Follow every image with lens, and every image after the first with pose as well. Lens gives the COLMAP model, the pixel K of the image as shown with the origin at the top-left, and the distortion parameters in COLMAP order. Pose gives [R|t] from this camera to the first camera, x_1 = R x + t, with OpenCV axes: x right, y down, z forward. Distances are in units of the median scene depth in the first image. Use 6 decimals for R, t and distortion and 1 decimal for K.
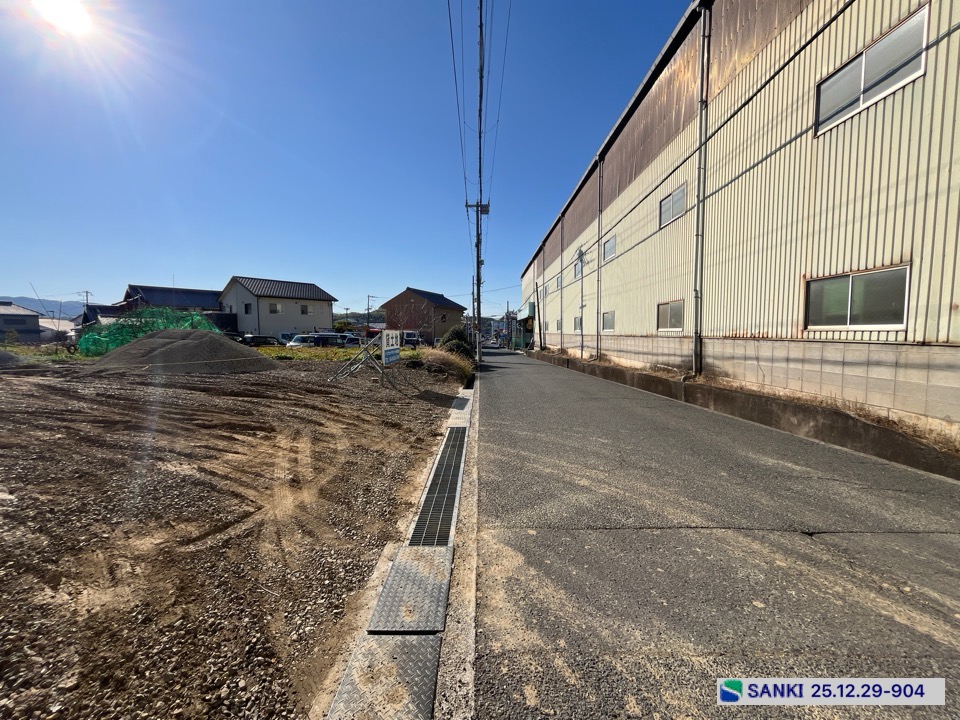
lens RADIAL K [[389.6, 0, 477.1], [0, 389.6, 359.6], [0, 0, 1]] dist [-0.003013, 0.000023]
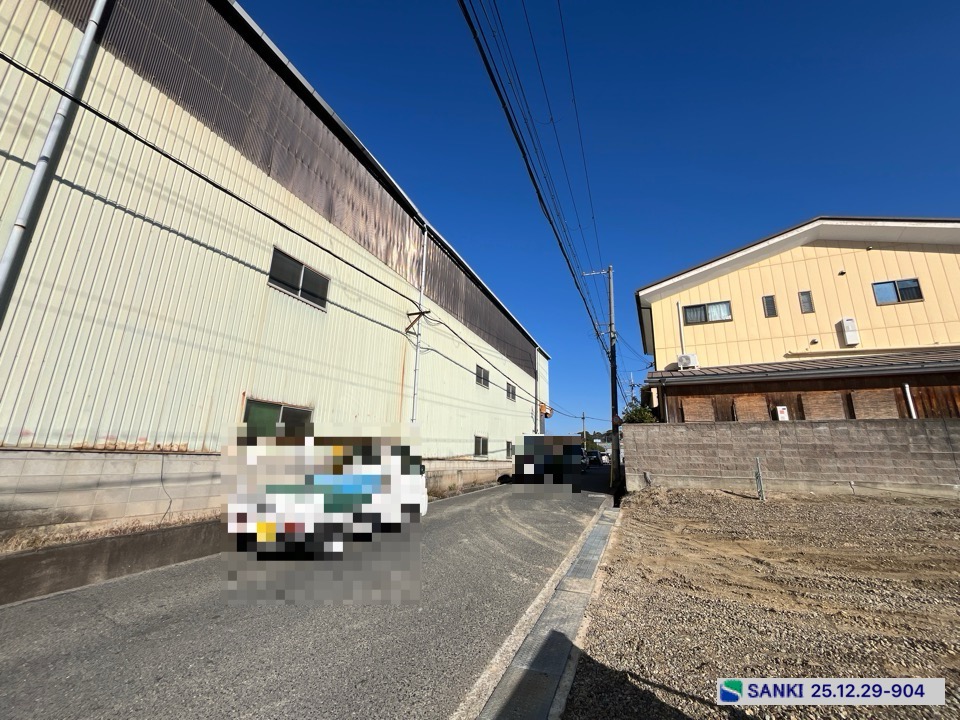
lens RADIAL K [[389.6, 0, 476.8], [0, 389.6, 361.2], [0, 0, 1]] dist [-0.003013, 0.000023]
pose [[-0.927103, 0.076859, 0.366842, -0.095415], [0.008441, 0.982782, -0.184576, -0.057043], [-0.374712, -0.168025, -0.911789, 1.020068]]
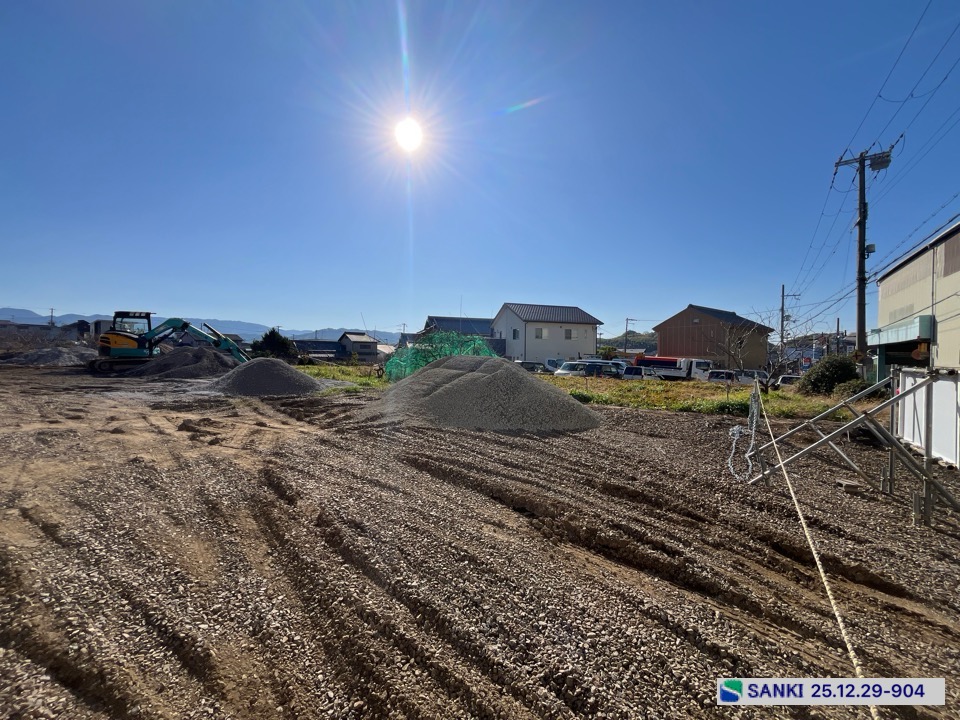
lens RADIAL K [[389.6, 0, 477.0], [0, 389.6, 357.7], [0, 0, 1]] dist [-0.003013, 0.000023]
pose [[0.823598, 0.017051, -0.566917, -0.342678], [-0.057126, 0.996959, -0.053006, -0.037742], [0.564290, 0.076042, 0.822067, 0.417530]]
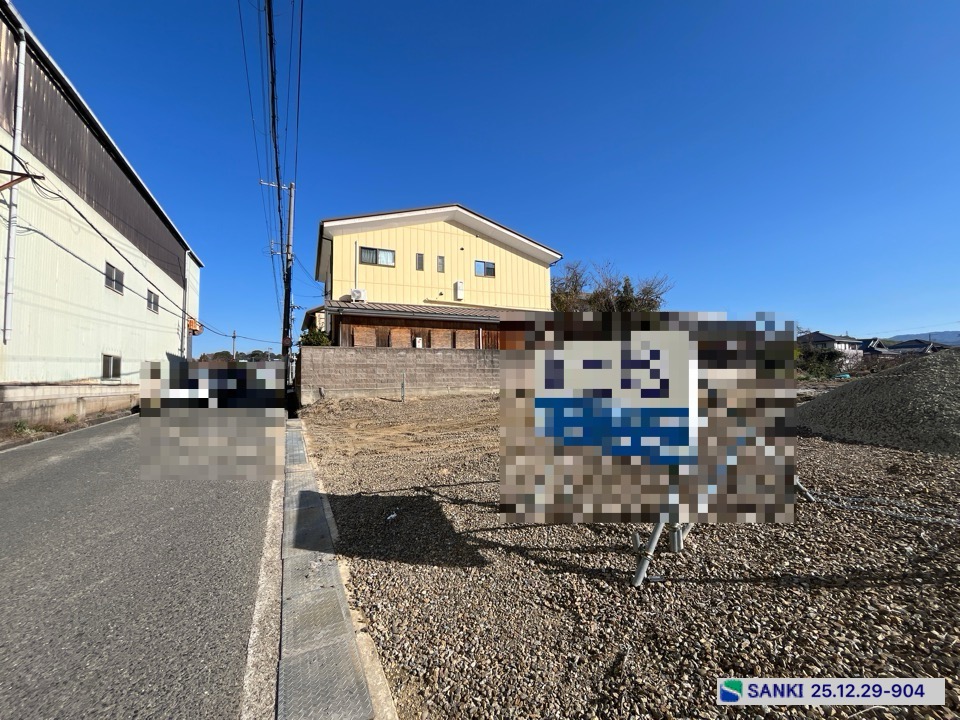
lens RADIAL K [[389.6, 0, 477.5], [0, 389.6, 361.2], [0, 0, 1]] dist [-0.003013, 0.000023]
pose [[-0.895768, -0.003211, -0.444509, -0.008605], [-0.010309, 0.999855, 0.013552, -0.057454], [0.444401, 0.016722, -0.895672, 1.152130]]
